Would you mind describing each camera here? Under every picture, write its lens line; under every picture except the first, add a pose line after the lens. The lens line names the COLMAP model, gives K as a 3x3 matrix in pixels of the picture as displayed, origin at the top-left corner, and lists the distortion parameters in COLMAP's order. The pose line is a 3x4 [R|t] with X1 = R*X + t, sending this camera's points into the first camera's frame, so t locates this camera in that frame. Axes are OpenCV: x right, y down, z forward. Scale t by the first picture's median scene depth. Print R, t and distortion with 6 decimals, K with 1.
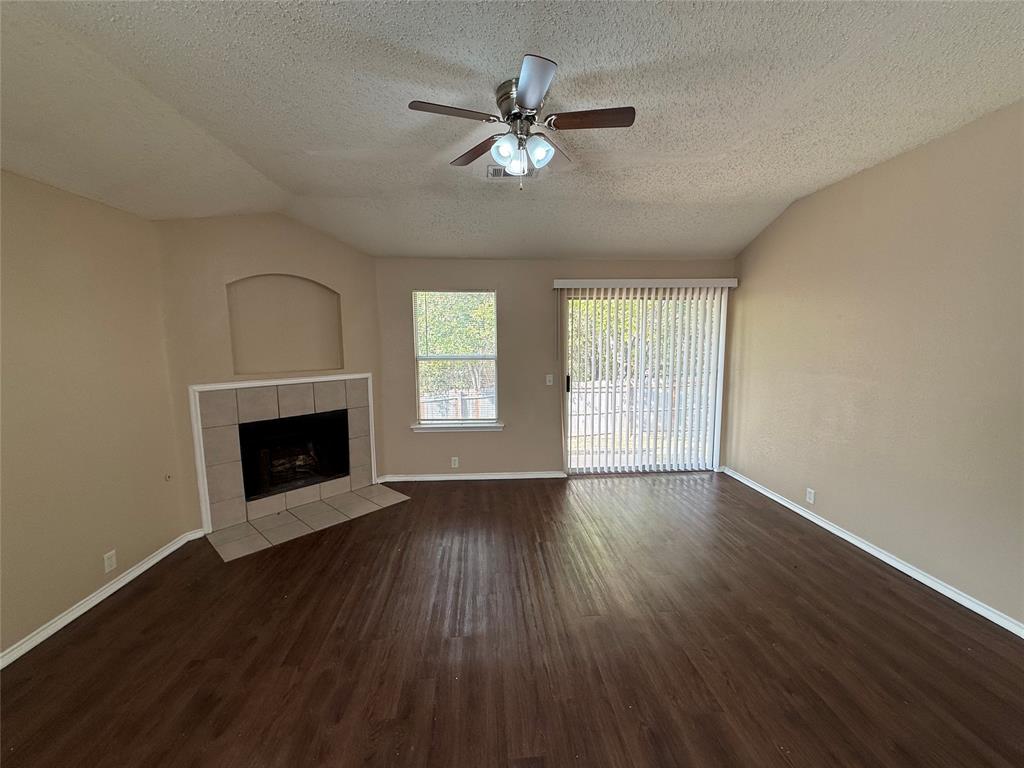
lens RADIAL K [[407.3, 0, 510.3], [0, 407.3, 383.6], [0, 0, 1]] dist [-0.001453, -0.000234]
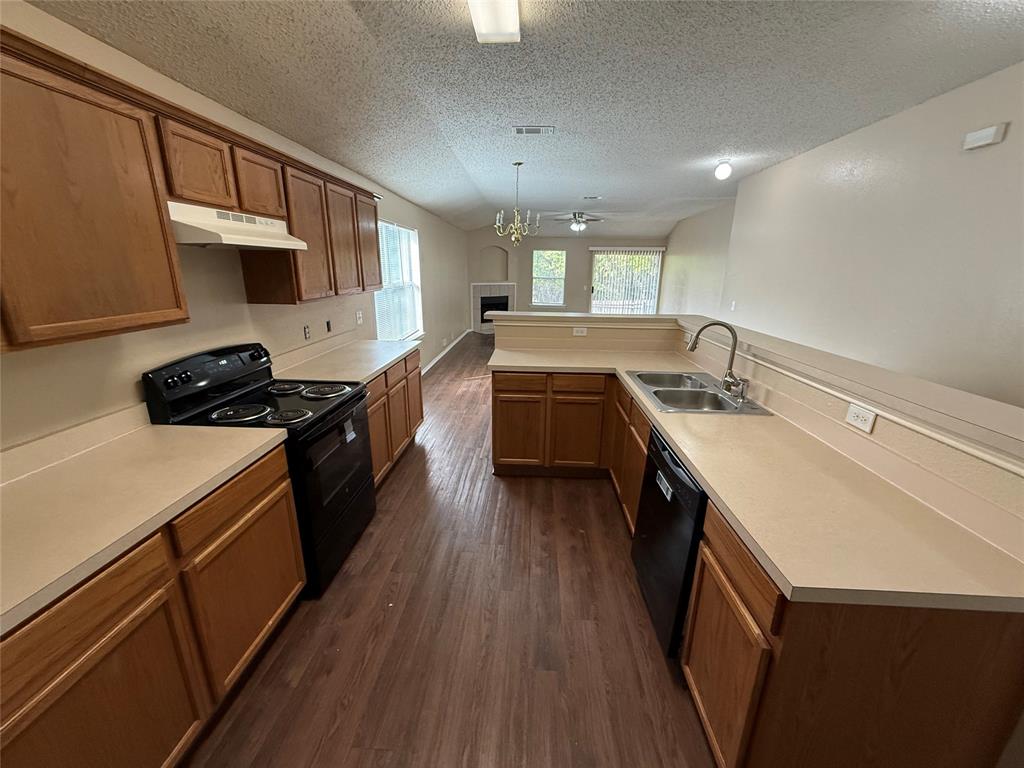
lens RADIAL K [[407.3, 0, 510.3], [0, 407.3, 383.6], [0, 0, 1]] dist [-0.001453, -0.000234]
pose [[0.992229, 0.053819, -0.112182, -0.048364], [-0.034903, 0.985806, 0.164221, 0.179167], [0.119428, -0.159029, 0.980024, -1.629284]]
